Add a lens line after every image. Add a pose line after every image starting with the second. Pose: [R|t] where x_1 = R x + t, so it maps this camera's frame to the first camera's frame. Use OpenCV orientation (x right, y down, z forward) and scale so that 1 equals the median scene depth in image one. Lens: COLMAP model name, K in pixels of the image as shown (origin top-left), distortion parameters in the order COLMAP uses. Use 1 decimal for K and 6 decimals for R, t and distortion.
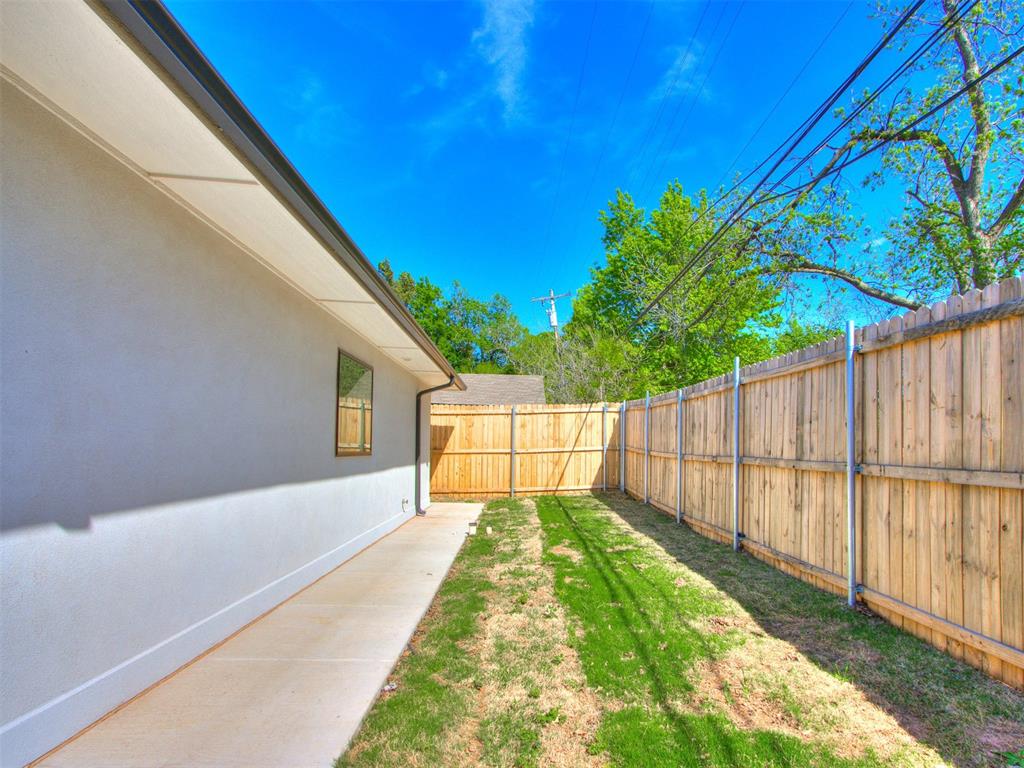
lens RADIAL K [[550.3, 0, 514.5], [0, 550.3, 416.9], [0, 0, 1]] dist [-0.003528, -0.000307]
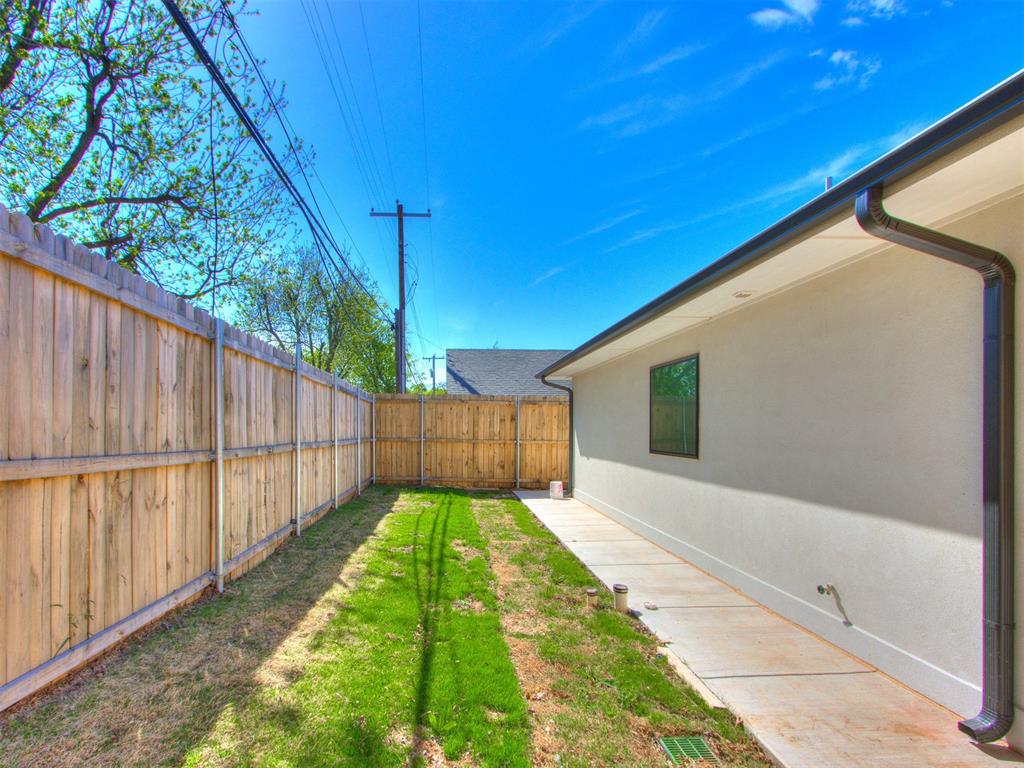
lens RADIAL K [[550.3, 0, 514.5], [0, 550.3, 416.9], [0, 0, 1]] dist [-0.003528, -0.000307]
pose [[-0.990909, -0.039303, -0.128664, 0.135538], [-0.028970, 0.996275, -0.081221, 0.086662], [0.131377, -0.076755, -0.988357, 1.890777]]
